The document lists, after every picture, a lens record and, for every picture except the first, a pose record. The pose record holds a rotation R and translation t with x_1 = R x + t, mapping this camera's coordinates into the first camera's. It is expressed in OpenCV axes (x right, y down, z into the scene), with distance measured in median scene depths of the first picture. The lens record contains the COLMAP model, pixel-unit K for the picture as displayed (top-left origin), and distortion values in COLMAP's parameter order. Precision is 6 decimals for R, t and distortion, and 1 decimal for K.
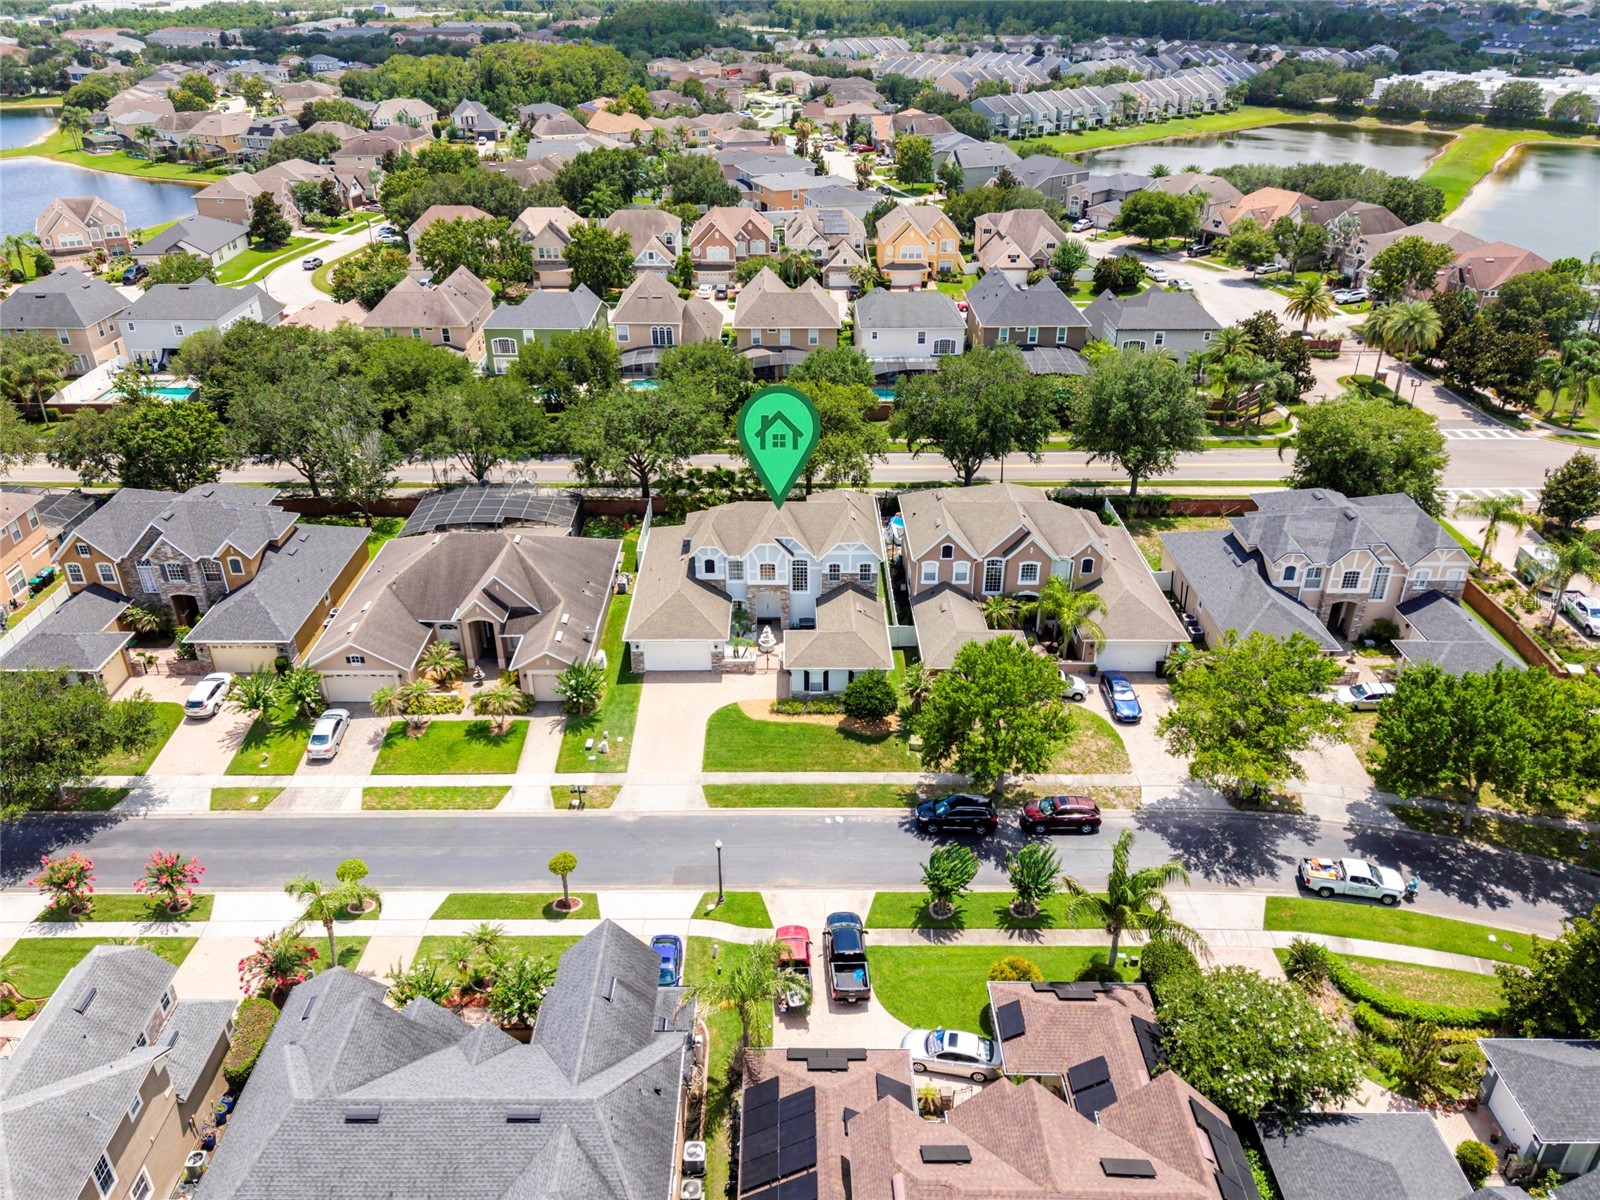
lens RADIAL K [[1118.7, 0, 796.1], [0, 1118.7, 599.8], [0, 0, 1]] dist [-0.000398, -0.000063]
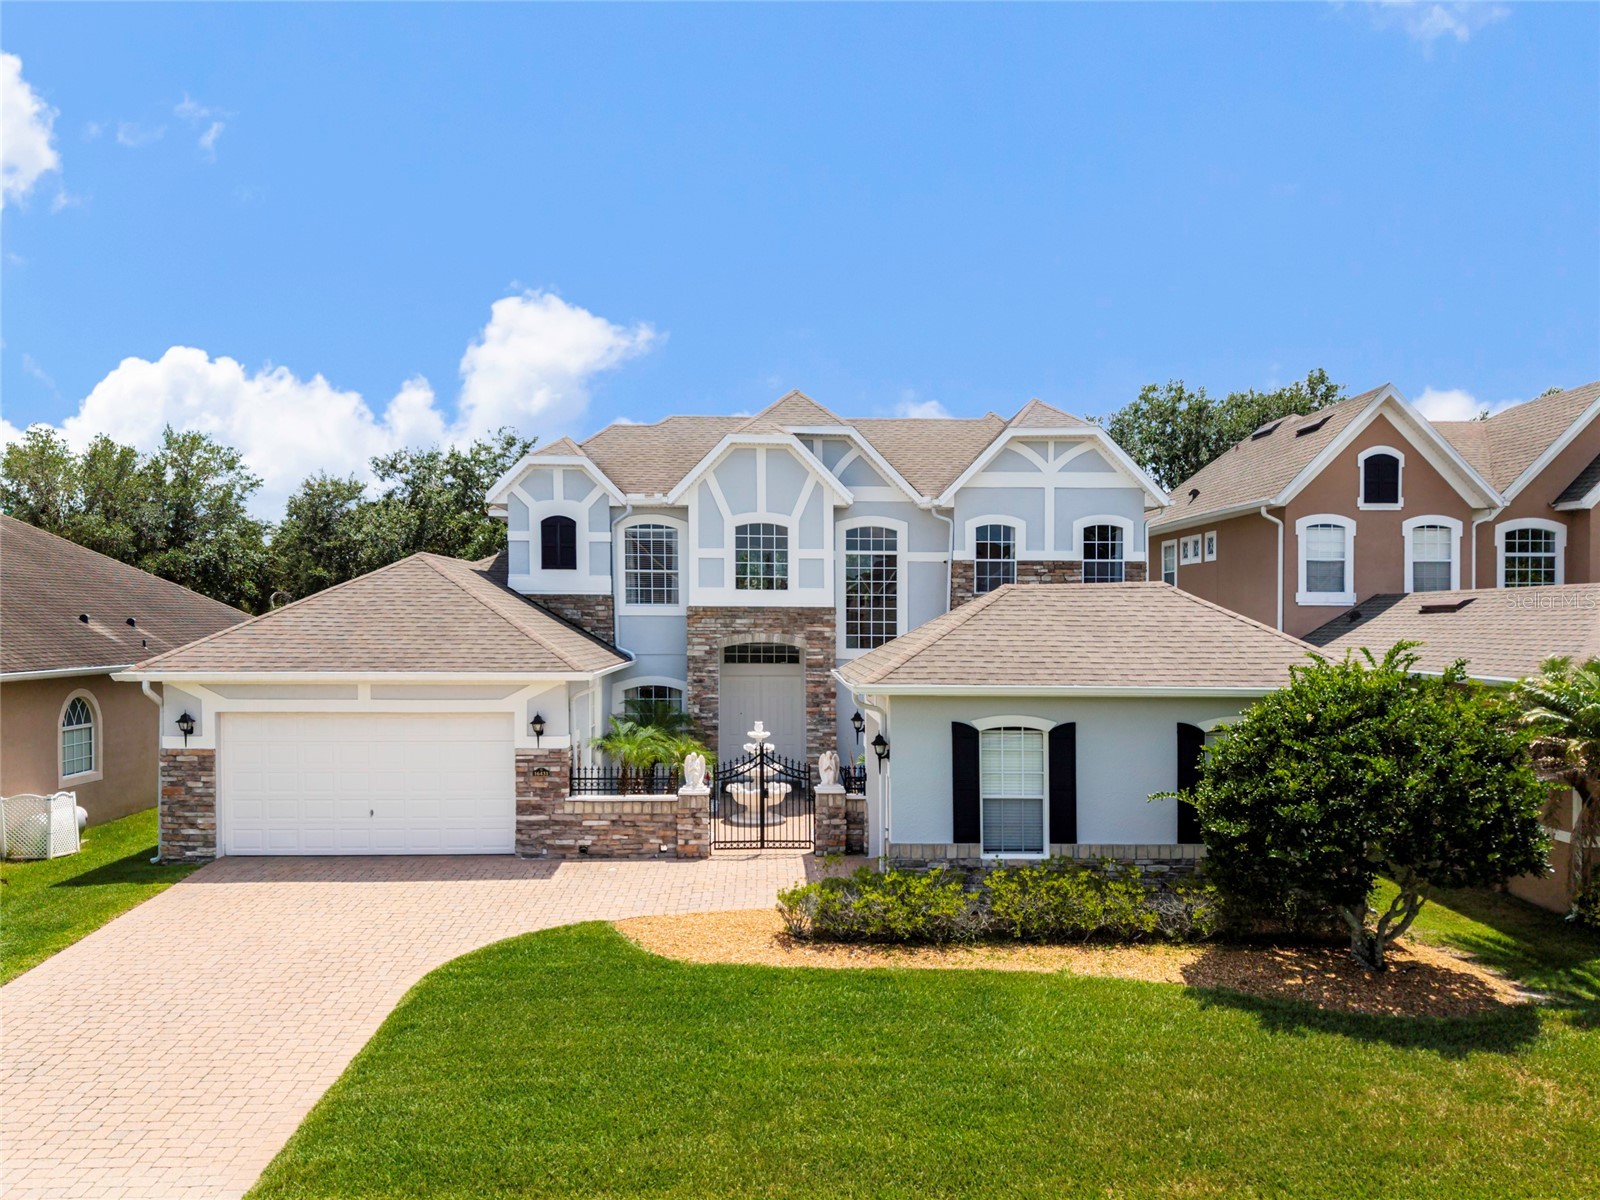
lens RADIAL K [[1268.0, 0, 807.6], [0, 1268.0, 601.2], [0, 0, 1]] dist [-0.002445, -0.002767]
pose [[0.999727, -0.008888, 0.021615, -0.020993], [0.017813, 0.888512, -0.458508, 0.133711], [-0.015130, 0.458768, 0.888427, 0.727140]]
